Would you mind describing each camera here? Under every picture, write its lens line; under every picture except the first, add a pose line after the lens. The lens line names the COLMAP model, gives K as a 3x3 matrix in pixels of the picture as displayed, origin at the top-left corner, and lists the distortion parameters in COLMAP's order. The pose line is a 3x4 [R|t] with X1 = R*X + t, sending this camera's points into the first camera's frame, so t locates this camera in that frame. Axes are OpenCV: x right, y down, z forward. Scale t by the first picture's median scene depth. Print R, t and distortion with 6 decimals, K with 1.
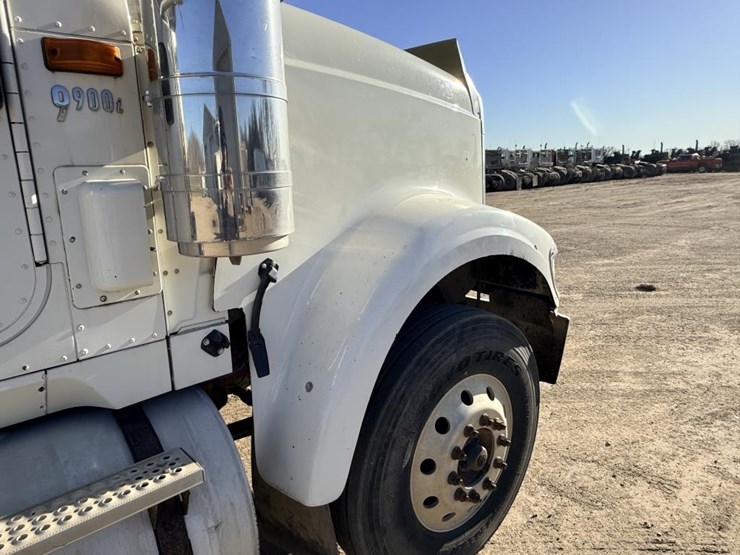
lens RADIAL K [[496.3, 0, 368.7], [0, 496.3, 276.2], [0, 0, 1]] dist [-0.001709, 0.000799]
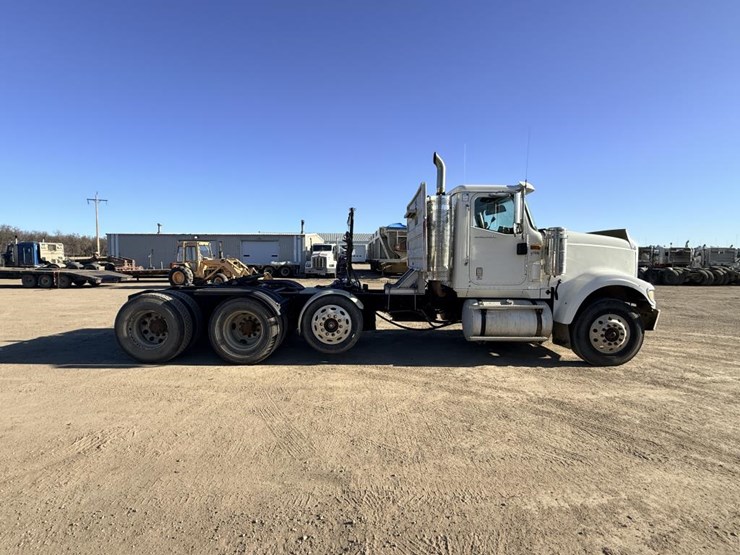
lens RADIAL K [[326.0, 0, 368.2], [0, 326.0, 276.3], [0, 0, 1]] dist [0.003412, -0.001467]
pose [[0.743948, 0.072843, -0.664256, 0.502219], [-0.170187, 0.981916, -0.082927, 0.488362], [0.646203, 0.174742, 0.742891, -2.512048]]
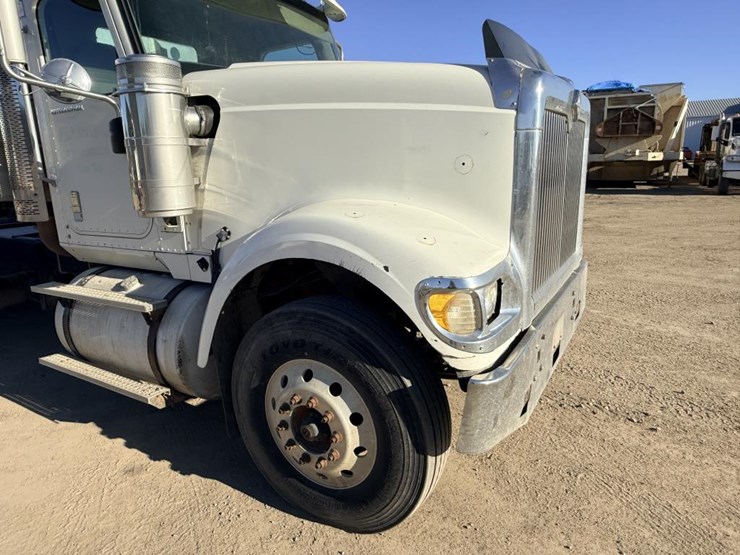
lens RADIAL K [[492.0, 0, 365.0], [0, 492.0, 282.3], [0, 0, 1]] dist [0.006064, -0.002529]
pose [[0.297365, 0.249191, -0.921671, 1.306553], [-0.180436, 0.962612, 0.202044, -0.235068], [0.937559, 0.106221, 0.331210, 0.747406]]
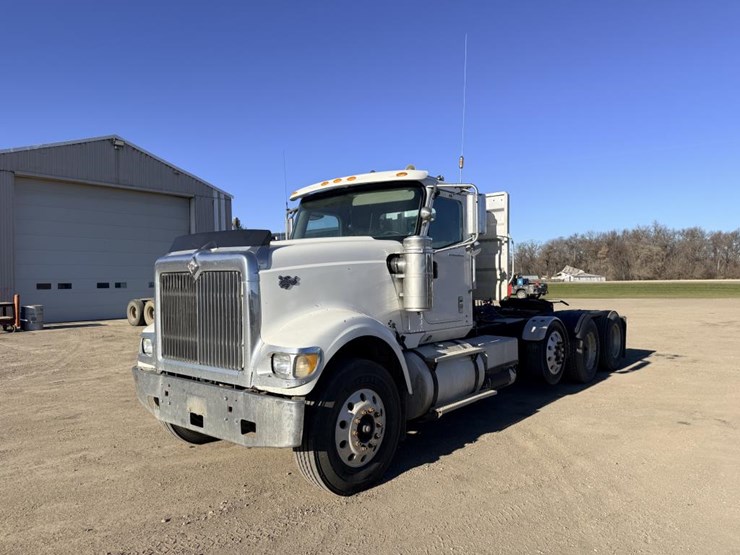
lens RADIAL K [[522.9, 0, 364.5], [0, 522.9, 276.3], [0, 0, 1]] dist [0.020240, -0.011762]
pose [[-0.989457, 0.043378, -0.138176, -0.395212], [0.013420, 0.977447, 0.210756, -1.026138], [0.144202, 0.206679, -0.967724, 4.326904]]
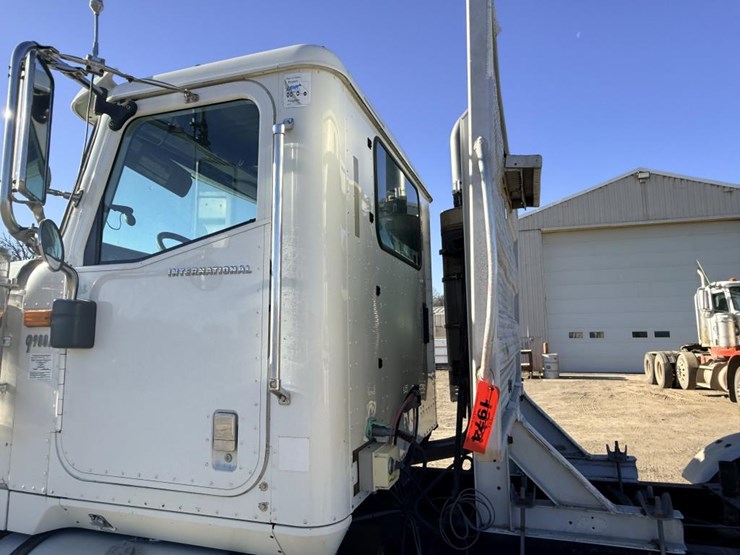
lens RADIAL K [[496.3, 0, 358.2], [0, 496.3, 275.7], [0, 0, 1]] dist [-0.001709, 0.000799]
pose [[-0.499057, 0.139368, 0.855289, -2.438063], [0.213907, 0.976253, -0.034265, -0.342789], [-0.839753, 0.165852, -0.517018, 1.413566]]
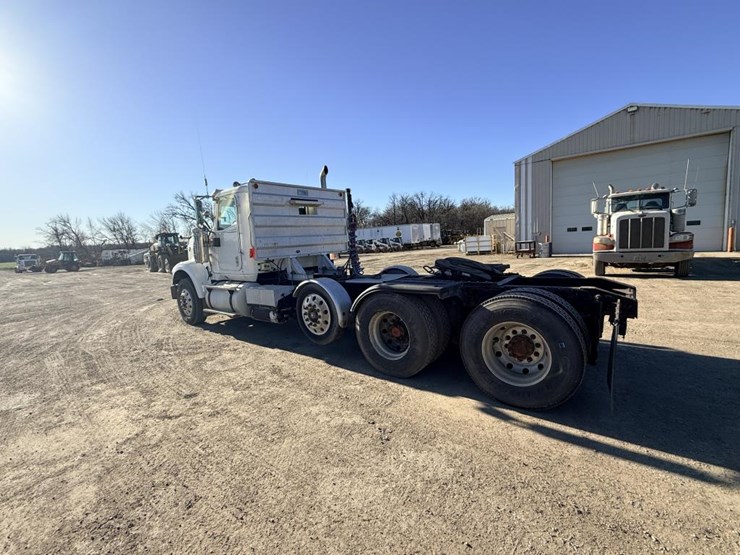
lens RADIAL K [[326.0, 0, 372.7], [0, 326.0, 277.2], [0, 0, 1]] dist [0.003412, -0.001467]
pose [[-0.183342, -0.069095, 0.980618, -5.292757], [0.272461, 0.954876, 0.118222, 0.028344], [-0.944537, 0.288855, -0.156243, 0.366871]]
